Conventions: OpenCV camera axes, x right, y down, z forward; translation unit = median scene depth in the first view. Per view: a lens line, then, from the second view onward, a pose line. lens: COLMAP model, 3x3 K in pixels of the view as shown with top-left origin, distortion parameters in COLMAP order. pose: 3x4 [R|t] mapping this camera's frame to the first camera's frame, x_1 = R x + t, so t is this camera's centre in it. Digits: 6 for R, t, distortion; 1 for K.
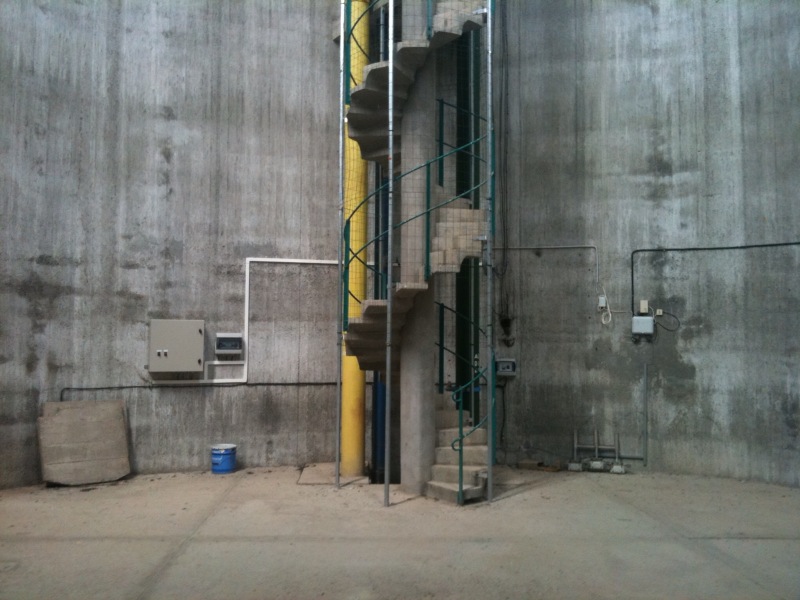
lens RADIAL K [[840.0, 0, 399.8], [0, 840.0, 267.8], [0, 0, 1]] dist [0.120525, -0.390650]
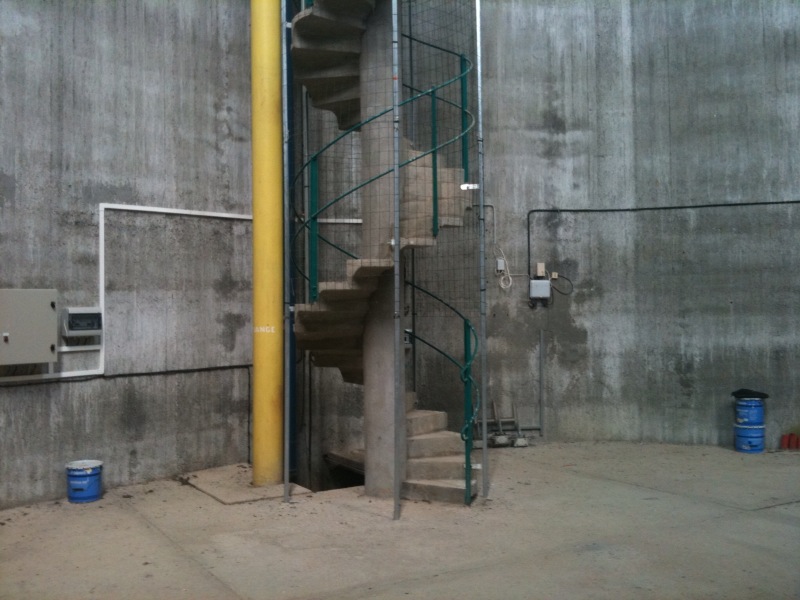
lens RADIAL K [[840.0, 0, 399.8], [0, 840.0, 267.8], [0, 0, 1]] dist [0.120525, -0.390650]
pose [[0.886076, -0.000366, 0.463540, -0.293904], [-0.015558, 0.999413, 0.030529, 0.017480], [-0.463279, -0.034263, 0.885550, 0.236106]]
